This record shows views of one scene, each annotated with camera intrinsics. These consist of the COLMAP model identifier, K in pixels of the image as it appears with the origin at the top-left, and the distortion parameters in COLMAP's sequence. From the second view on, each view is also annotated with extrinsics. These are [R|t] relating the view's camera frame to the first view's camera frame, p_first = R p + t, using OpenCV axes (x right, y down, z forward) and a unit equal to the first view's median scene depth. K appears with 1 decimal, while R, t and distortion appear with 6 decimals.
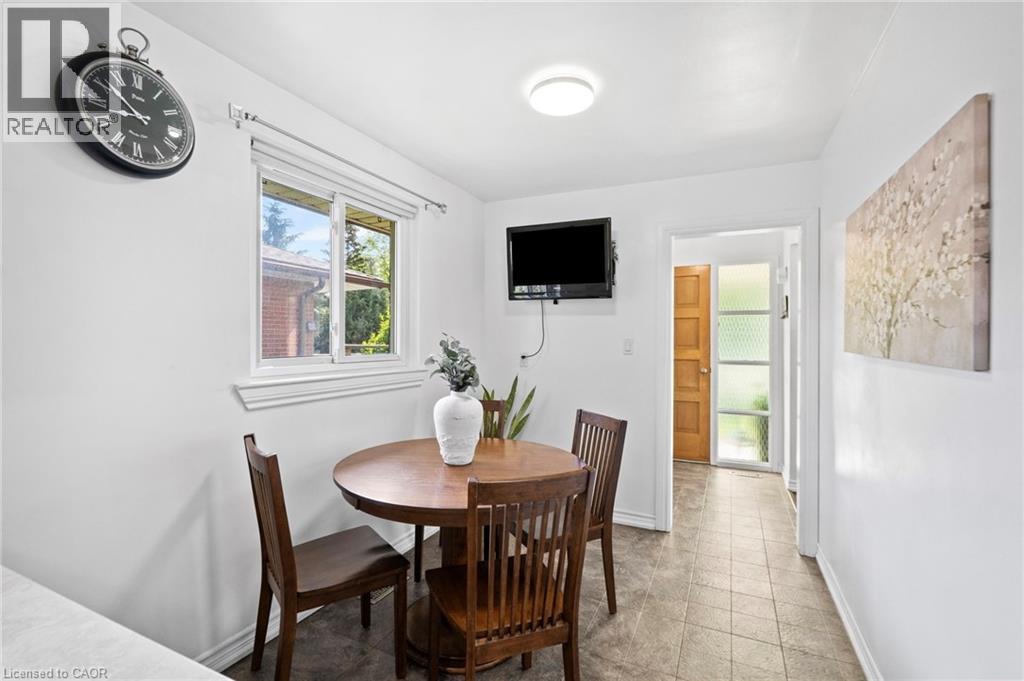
lens RADIAL K [[478.8, 0, 508.5], [0, 478.8, 341.3], [0, 0, 1]] dist [-0.014584, 0.000272]
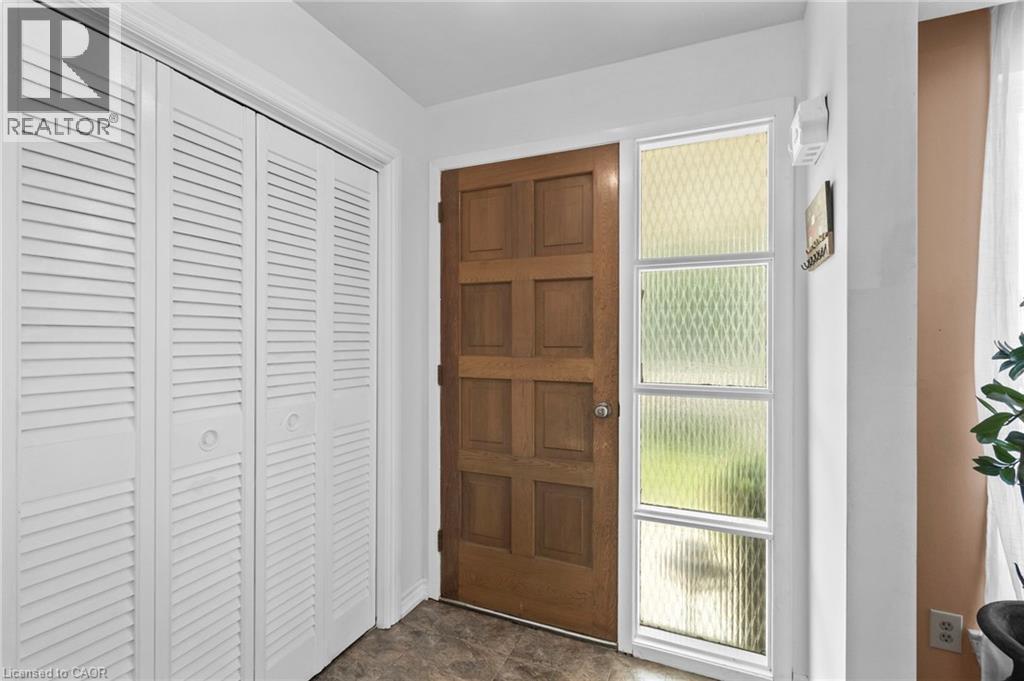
lens RADIAL K [[478.8, 0, 511.9], [0, 478.8, 339.2], [0, 0, 1]] dist [-0.014584, 0.000272]
pose [[0.999452, -0.000348, 0.033100, 0.322814], [0.000410, 0.999998, -0.001857, 0.003290], [-0.033099, 0.001870, 0.999450, 0.610392]]
